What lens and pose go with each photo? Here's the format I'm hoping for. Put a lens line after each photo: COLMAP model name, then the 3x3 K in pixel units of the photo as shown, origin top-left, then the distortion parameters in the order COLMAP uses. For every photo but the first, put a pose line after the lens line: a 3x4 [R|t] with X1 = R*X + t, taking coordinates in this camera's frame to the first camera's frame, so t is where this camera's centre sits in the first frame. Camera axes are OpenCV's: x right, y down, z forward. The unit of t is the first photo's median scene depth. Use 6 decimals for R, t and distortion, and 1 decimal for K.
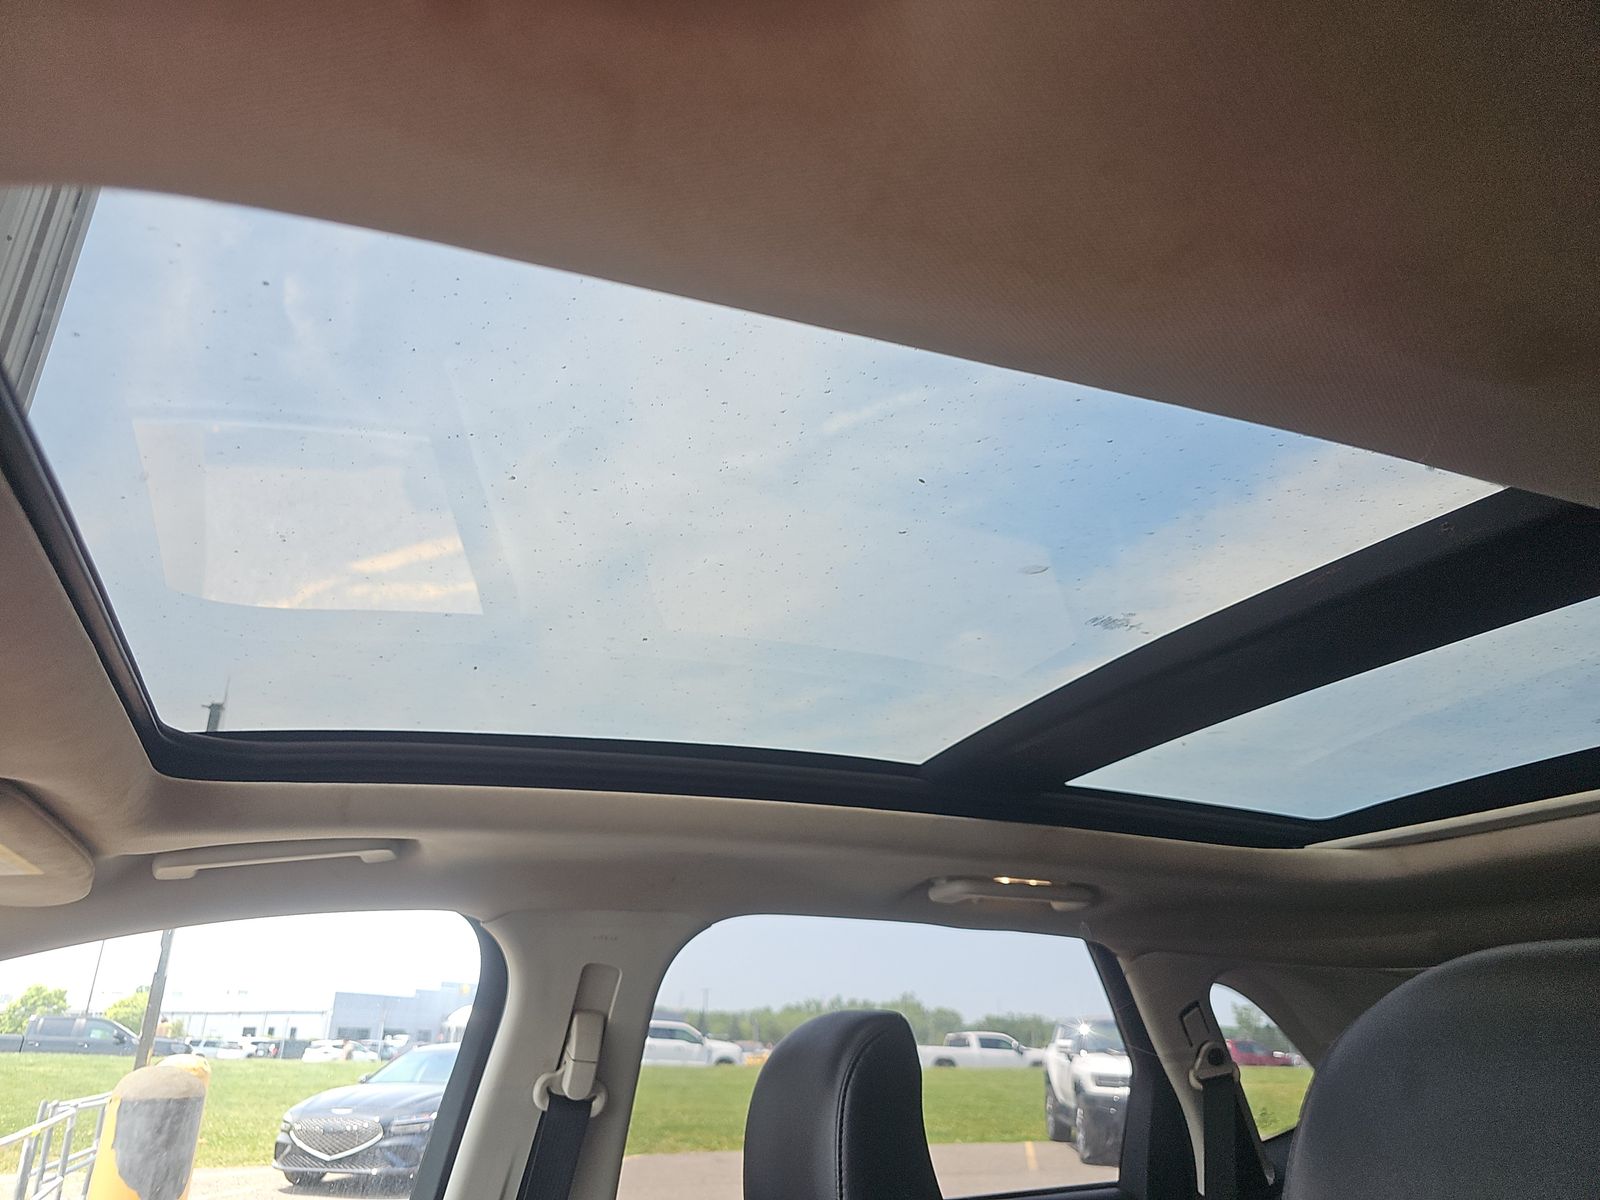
lens RADIAL K [[1047.0, 0, 800.0], [0, 1047.0, 600.0], [0, 0, 1]] dist [-0.002522, -0.001993]
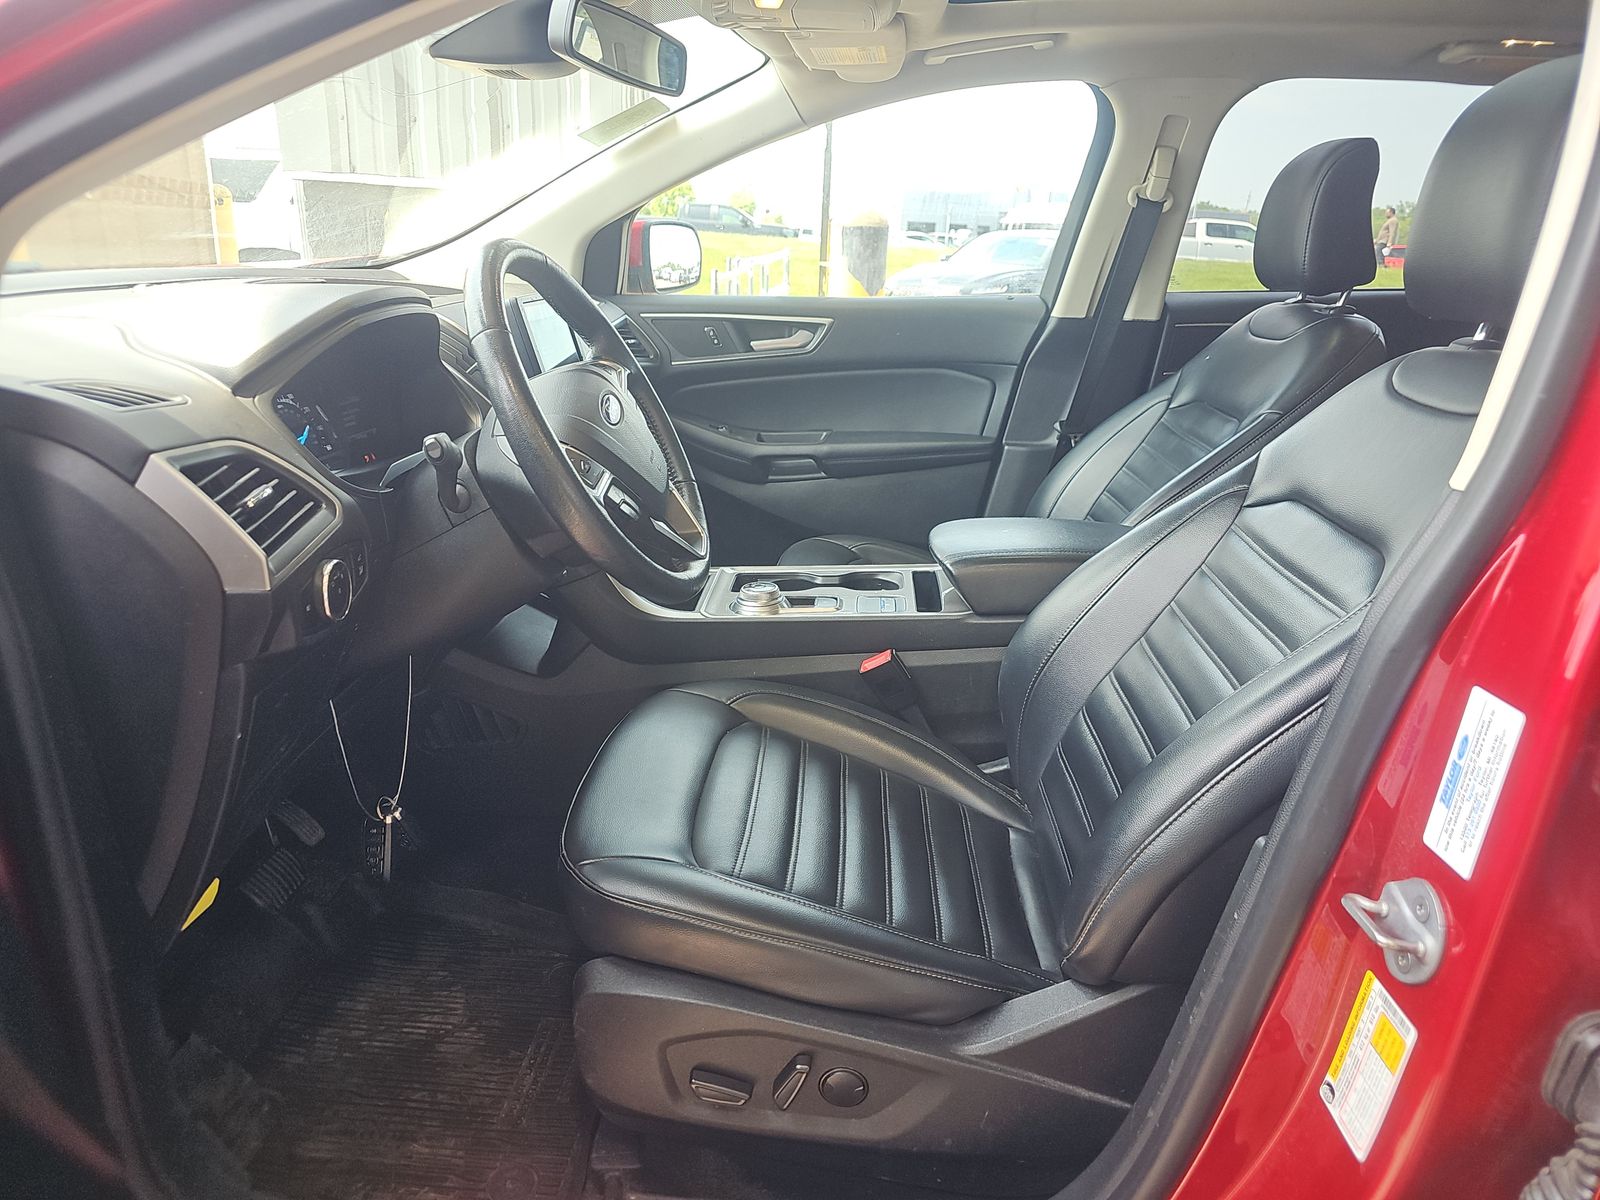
lens RADIAL K [[1047.0, 0, 800.0], [0, 1047.0, 600.0], [0, 0, 1]] dist [-0.002522, -0.001993]
pose [[0.883302, 0.180662, -0.432595, 0.107763], [0.155534, 0.757567, 0.633957, -0.160076], [0.442252, -0.627259, 0.641061, -0.630685]]
